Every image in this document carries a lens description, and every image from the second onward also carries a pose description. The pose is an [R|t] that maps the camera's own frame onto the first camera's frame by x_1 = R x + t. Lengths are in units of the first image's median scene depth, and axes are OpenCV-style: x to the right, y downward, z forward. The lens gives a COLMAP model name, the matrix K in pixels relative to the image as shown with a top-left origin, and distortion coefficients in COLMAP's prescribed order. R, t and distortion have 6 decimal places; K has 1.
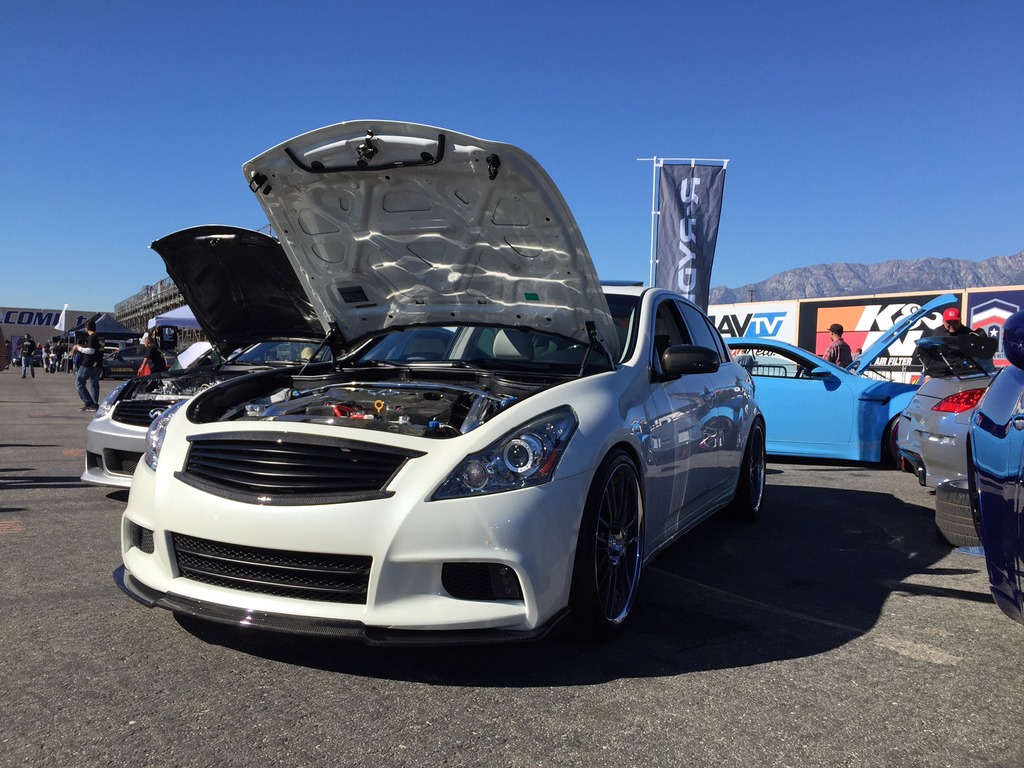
lens RADIAL K [[882.4, 0, 508.8], [0, 882.4, 386.0], [0, 0, 1]] dist [0.105379, -0.138283]
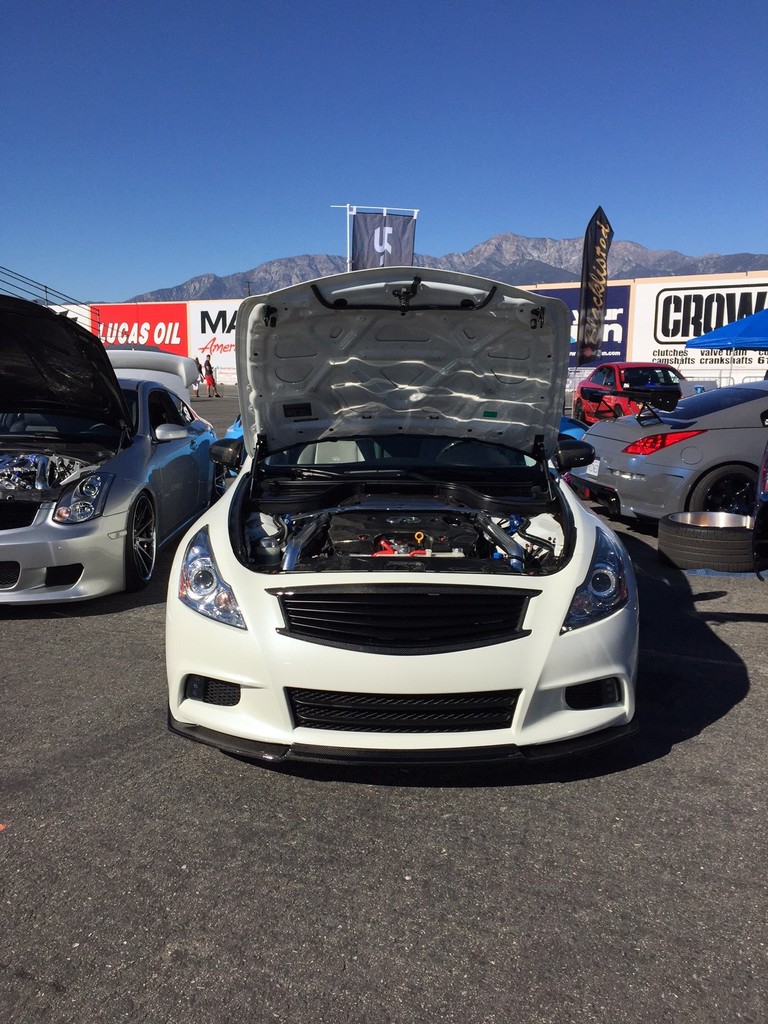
lens RADIAL K [[882.4, 0, 380.5], [0, 882.4, 507.7], [0, 0, 1]] dist [0.105379, -0.138283]
pose [[0.910412, -0.088966, 0.404024, -0.619580], [0.028486, 0.987766, 0.153317, -0.178293], [-0.412721, -0.128072, 0.901809, 0.057601]]
